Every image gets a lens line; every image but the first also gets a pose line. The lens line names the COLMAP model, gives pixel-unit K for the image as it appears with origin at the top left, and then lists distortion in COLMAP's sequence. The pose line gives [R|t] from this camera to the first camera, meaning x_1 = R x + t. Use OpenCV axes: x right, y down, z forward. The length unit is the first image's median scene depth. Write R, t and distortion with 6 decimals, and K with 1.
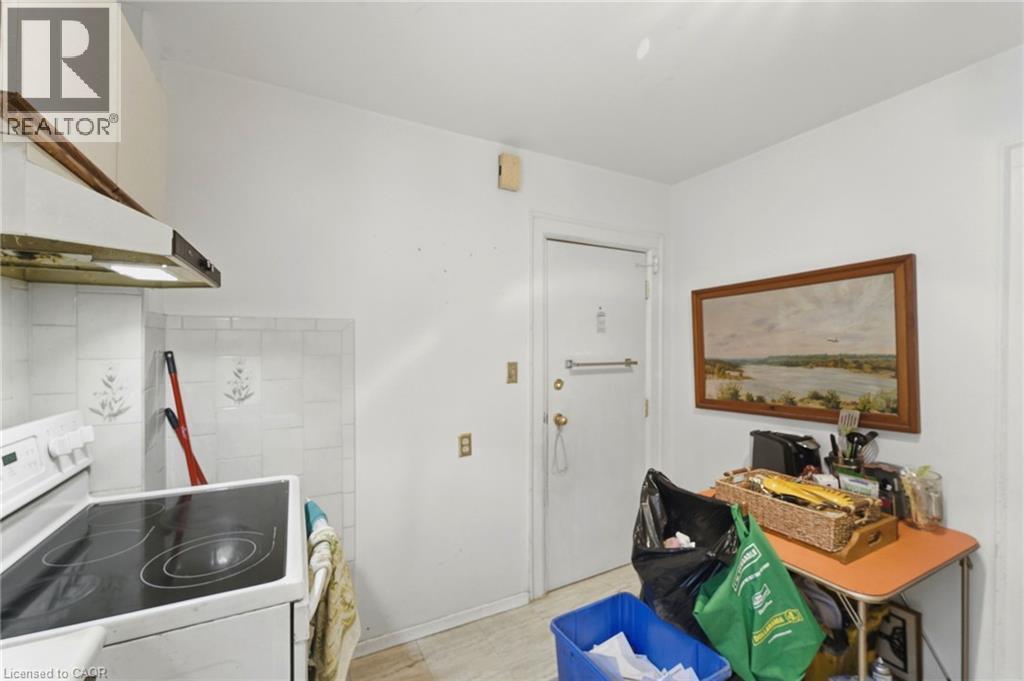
lens RADIAL K [[415.6, 0, 506.6], [0, 415.6, 339.6], [0, 0, 1]] dist [-0.000195, 0.000058]
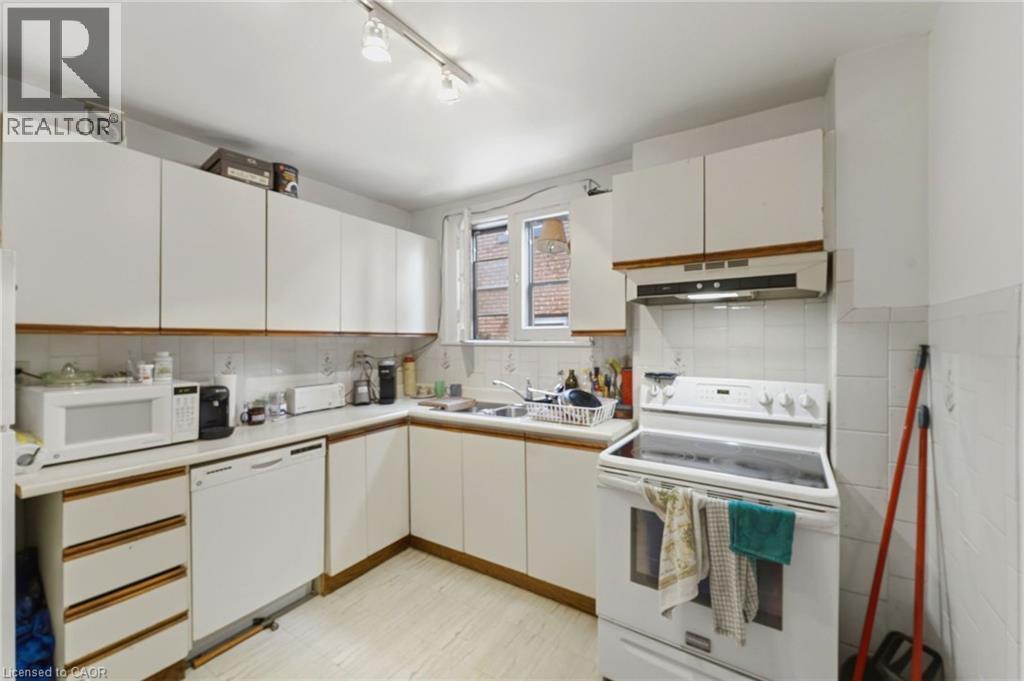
lens RADIAL K [[421.4, 0, 507.1], [0, 421.4, 341.8], [0, 0, 1]] dist [0.000018, 0.000401]
pose [[-0.882138, -0.003206, -0.470981, 0.310072], [-0.005137, 0.999983, 0.002816, 0.015029], [0.470963, 0.004904, -0.882139, 0.941092]]
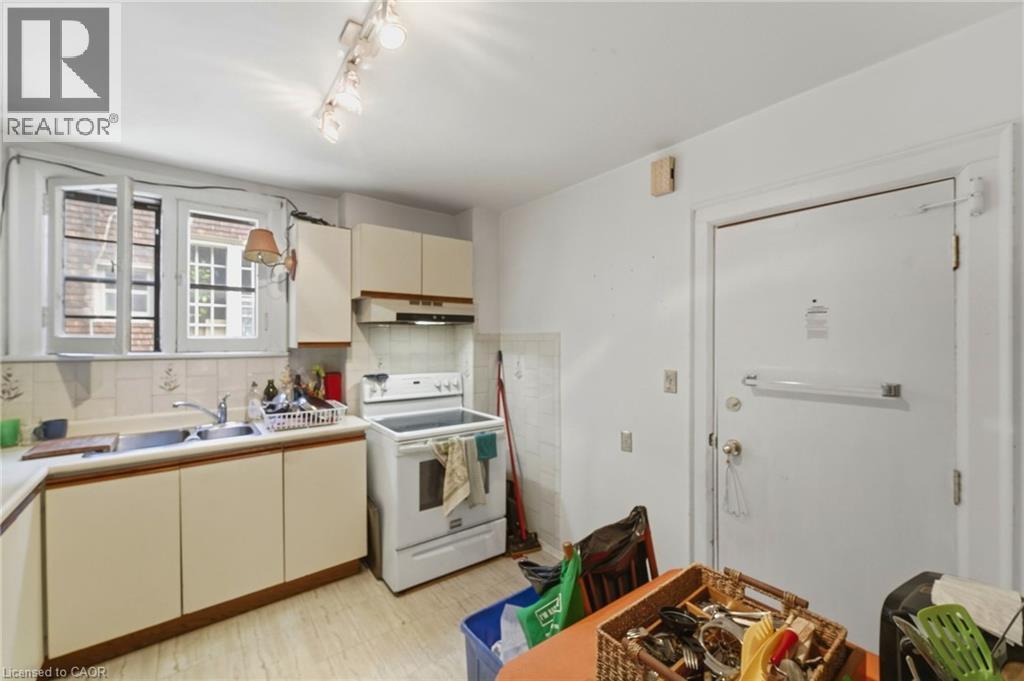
lens RADIAL K [[421.4, 0, 507.1], [0, 421.4, 341.8], [0, 0, 1]] dist [0.000018, 0.000401]
pose [[0.172114, -0.001568, -0.985076, 0.885962], [-0.000800, 0.999998, -0.001731, -0.010587], [0.985077, 0.001086, 0.172112, 0.448994]]
